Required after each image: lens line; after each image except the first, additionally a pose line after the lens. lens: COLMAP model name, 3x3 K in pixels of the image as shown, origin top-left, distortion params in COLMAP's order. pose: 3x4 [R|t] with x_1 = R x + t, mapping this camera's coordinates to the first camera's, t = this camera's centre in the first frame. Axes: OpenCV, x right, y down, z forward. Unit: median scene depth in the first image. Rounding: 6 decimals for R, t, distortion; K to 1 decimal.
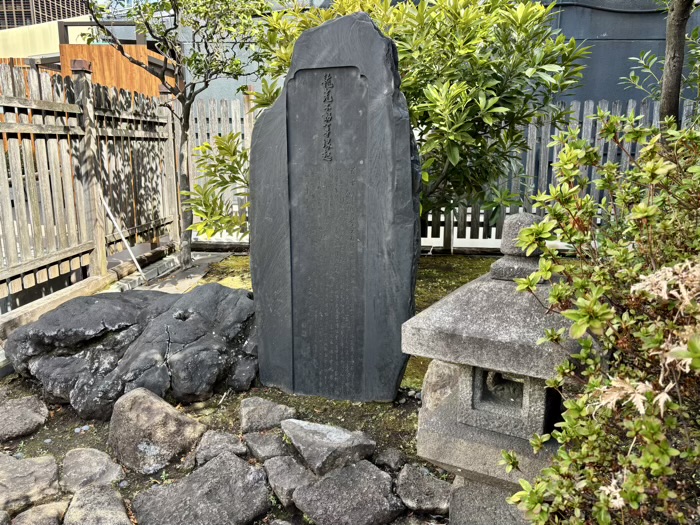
lens RADIAL K [[523.0, 0, 349.9], [0, 523.0, 259.3], [0, 0, 1]] dist [0.053991, -0.065747]
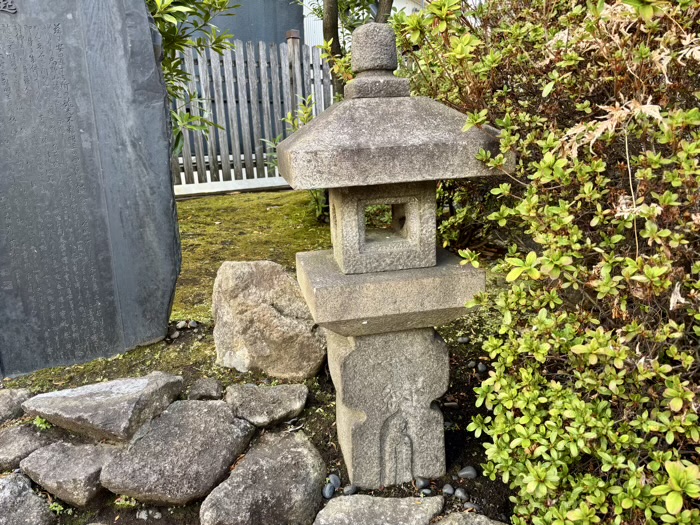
lens RADIAL K [[523.0, 0, 343.9], [0, 523.0, 259.9], [0, 0, 1]] dist [0.053991, -0.065747]
pose [[0.753246, -0.182084, 0.632033, -0.208283], [0.161631, 0.982695, 0.090478, 0.132797], [-0.637571, 0.034004, 0.769641, 0.221810]]
